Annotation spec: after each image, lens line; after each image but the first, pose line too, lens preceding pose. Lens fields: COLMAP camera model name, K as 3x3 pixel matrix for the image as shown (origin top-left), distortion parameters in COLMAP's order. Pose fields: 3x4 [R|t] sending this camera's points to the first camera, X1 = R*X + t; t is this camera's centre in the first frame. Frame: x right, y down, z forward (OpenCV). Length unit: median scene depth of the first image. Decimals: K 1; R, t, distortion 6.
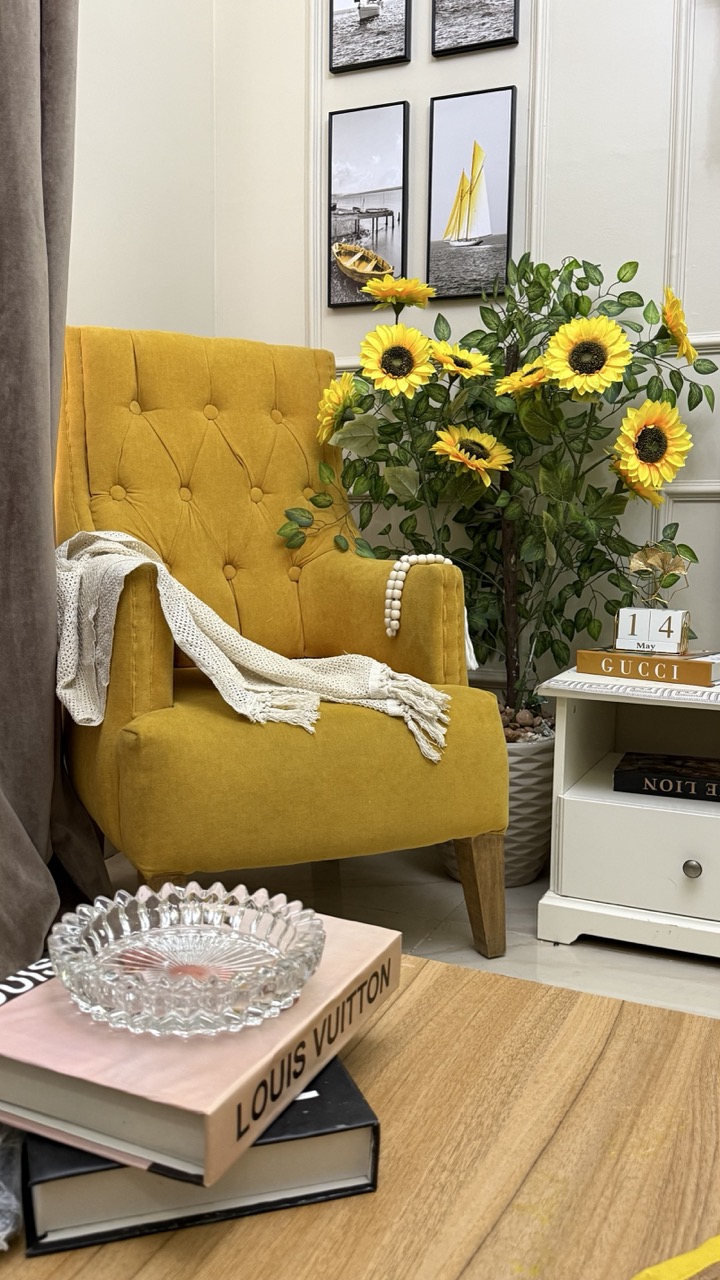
lens RADIAL K [[1080.9, 0, 353.9], [0, 1080.9, 636.4], [0, 0, 1]] dist [0.156325, -0.341116]
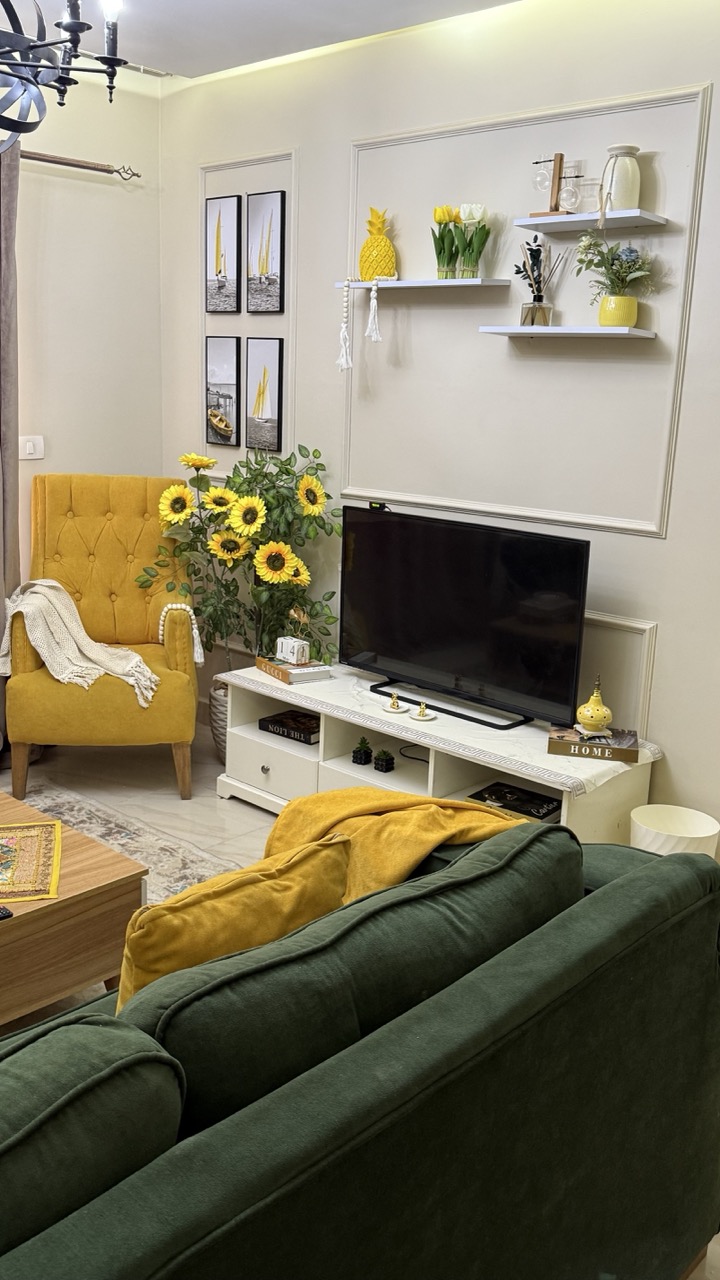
lens RADIAL K [[1076.7, 0, 360.0], [0, 1076.7, 640.0], [0, 0, 1]] dist [0.118067, -0.217196]
pose [[0.952904, 0.094512, -0.288170, 0.945853], [-0.061433, 0.990656, 0.121766, -0.267624], [0.296985, -0.098329, 0.949806, -0.798429]]
